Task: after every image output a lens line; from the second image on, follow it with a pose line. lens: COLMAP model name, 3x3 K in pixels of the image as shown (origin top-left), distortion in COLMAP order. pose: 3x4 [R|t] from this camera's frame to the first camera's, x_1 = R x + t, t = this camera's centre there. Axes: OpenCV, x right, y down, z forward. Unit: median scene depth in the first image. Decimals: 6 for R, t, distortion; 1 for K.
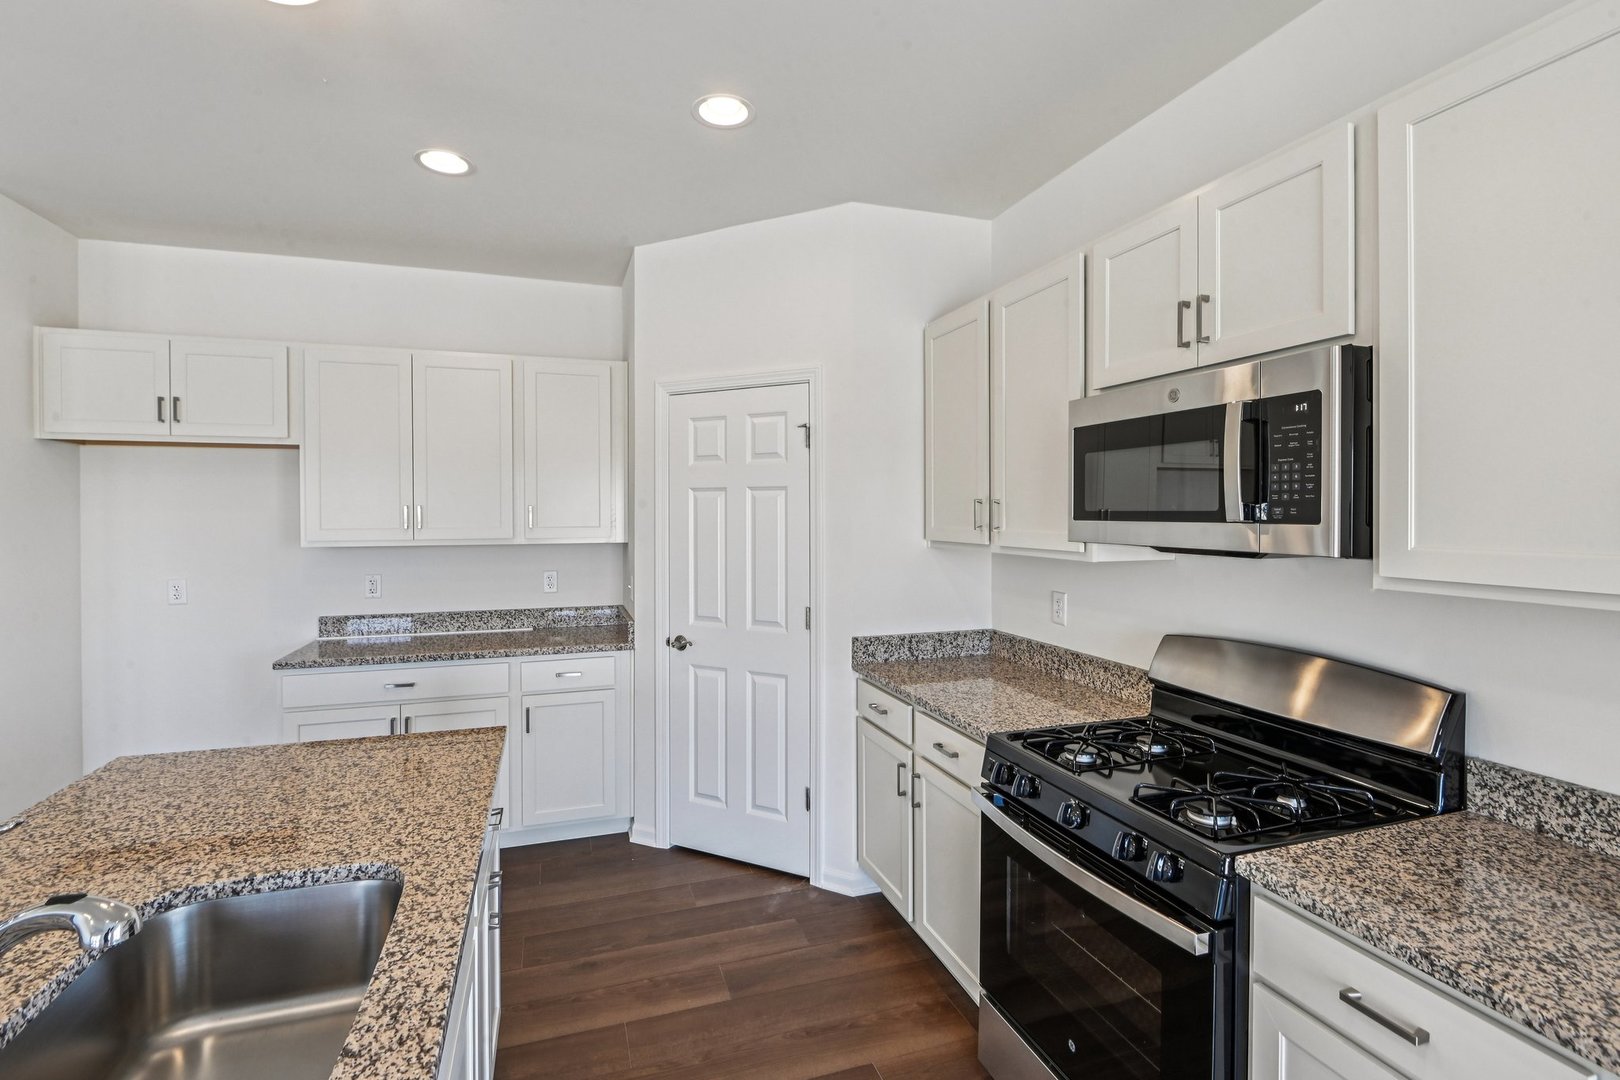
lens RADIAL K [[739.4, 0, 788.1], [0, 739.4, 522.0], [0, 0, 1]] dist [-0.000757, -0.000095]
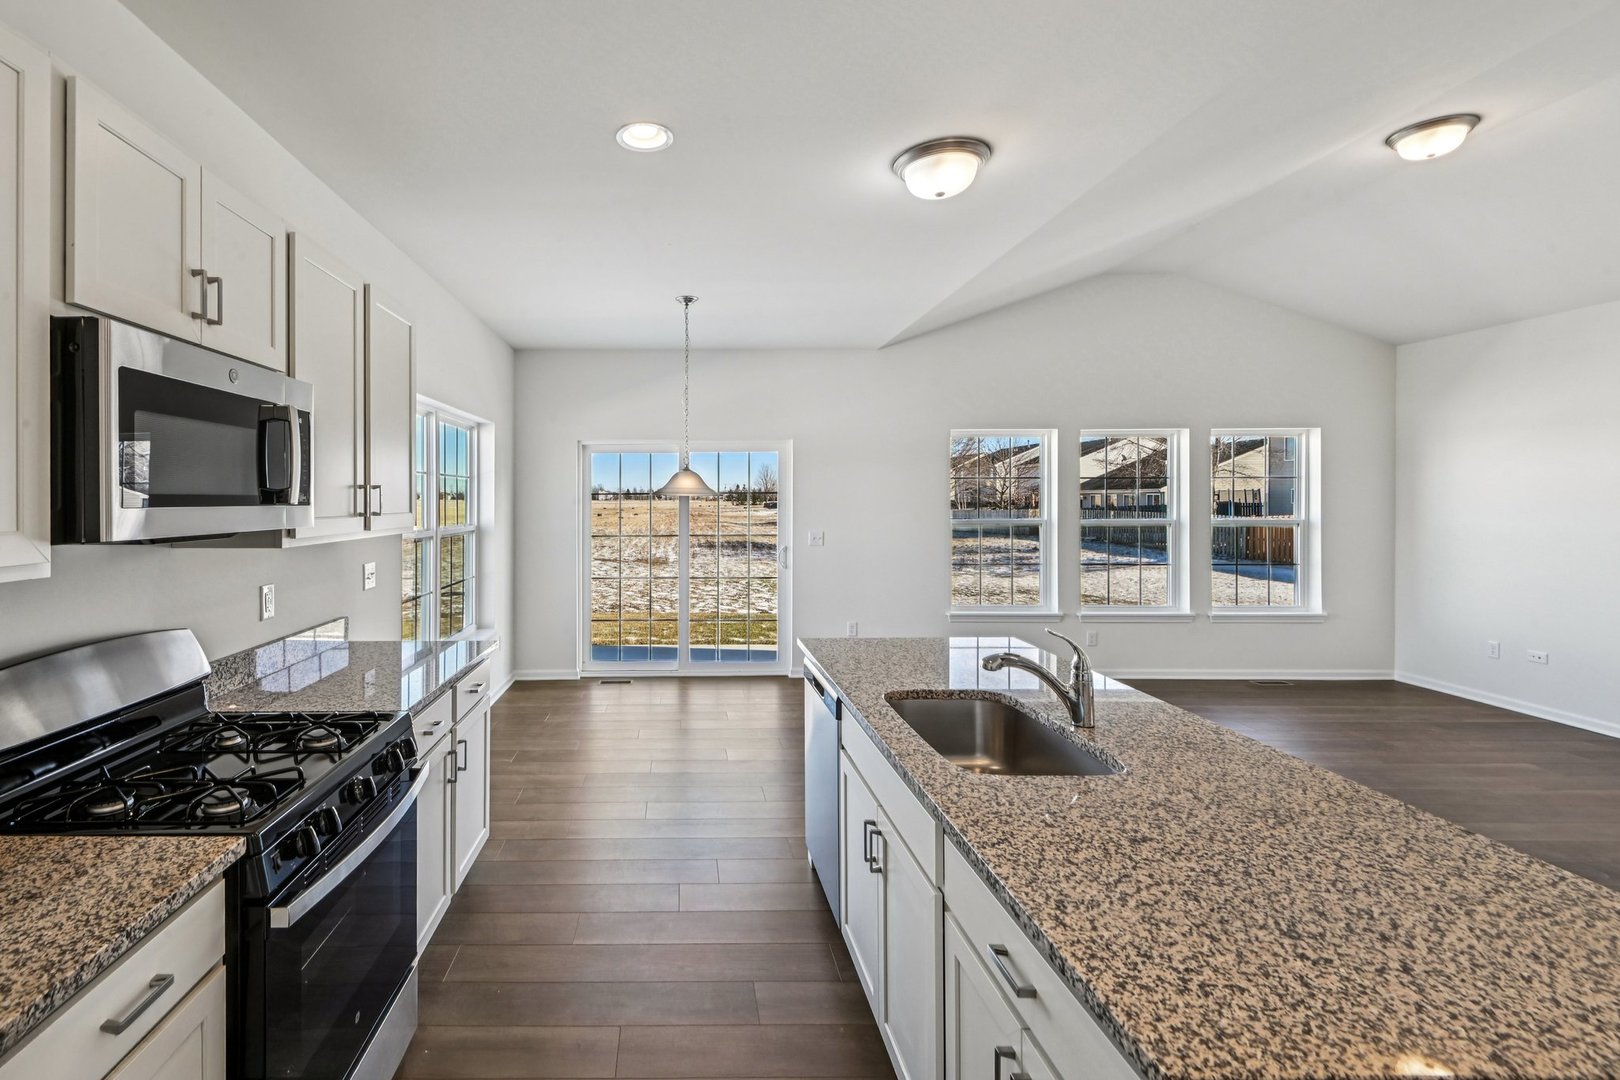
lens RADIAL K [[727.7, 0, 673.2], [0, 727.7, 502.3], [0, 0, 1]] dist [-0.020870, -0.000284]
pose [[-0.950402, 0.005219, 0.310981, -0.222481], [0.011221, 0.999784, 0.017514, -0.010096], [-0.310822, 0.020135, -0.950255, 1.182072]]
